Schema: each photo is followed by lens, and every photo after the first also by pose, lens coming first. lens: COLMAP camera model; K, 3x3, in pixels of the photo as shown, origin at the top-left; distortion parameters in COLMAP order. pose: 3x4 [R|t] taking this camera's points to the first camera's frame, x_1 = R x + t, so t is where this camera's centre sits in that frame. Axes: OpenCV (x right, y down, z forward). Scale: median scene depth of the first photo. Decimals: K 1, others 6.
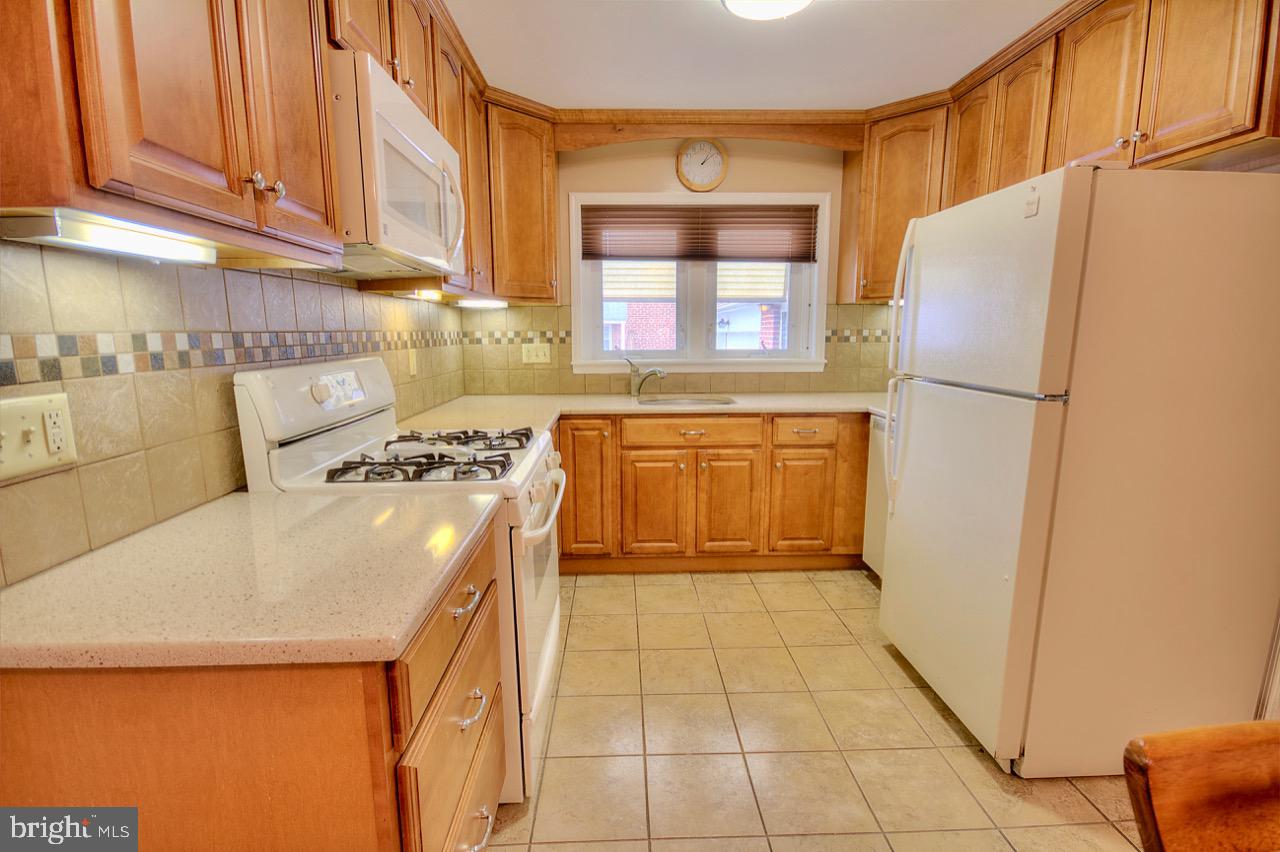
lens RADIAL K [[588.2, 0, 642.9], [0, 588.2, 426.1], [0, 0, 1]] dist [0.000341, -0.004039]
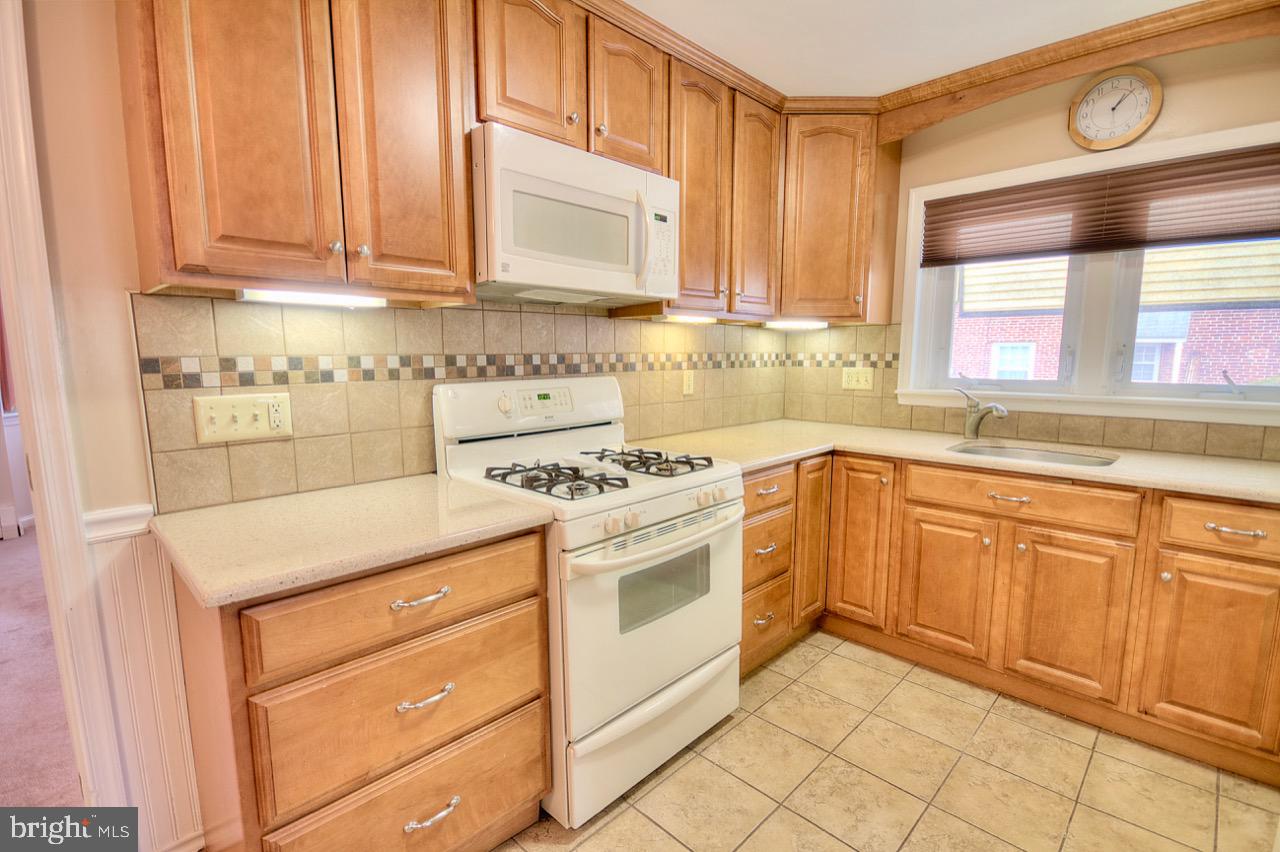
lens RADIAL K [[588.2, 0, 629.7], [0, 588.2, 427.8], [0, 0, 1]] dist [0.000341, -0.004039]
pose [[0.688746, 0.094758, -0.718784, 0.264292], [-0.116855, 0.992969, 0.018933, -0.031719], [0.715524, 0.070953, 0.694976, 0.174028]]
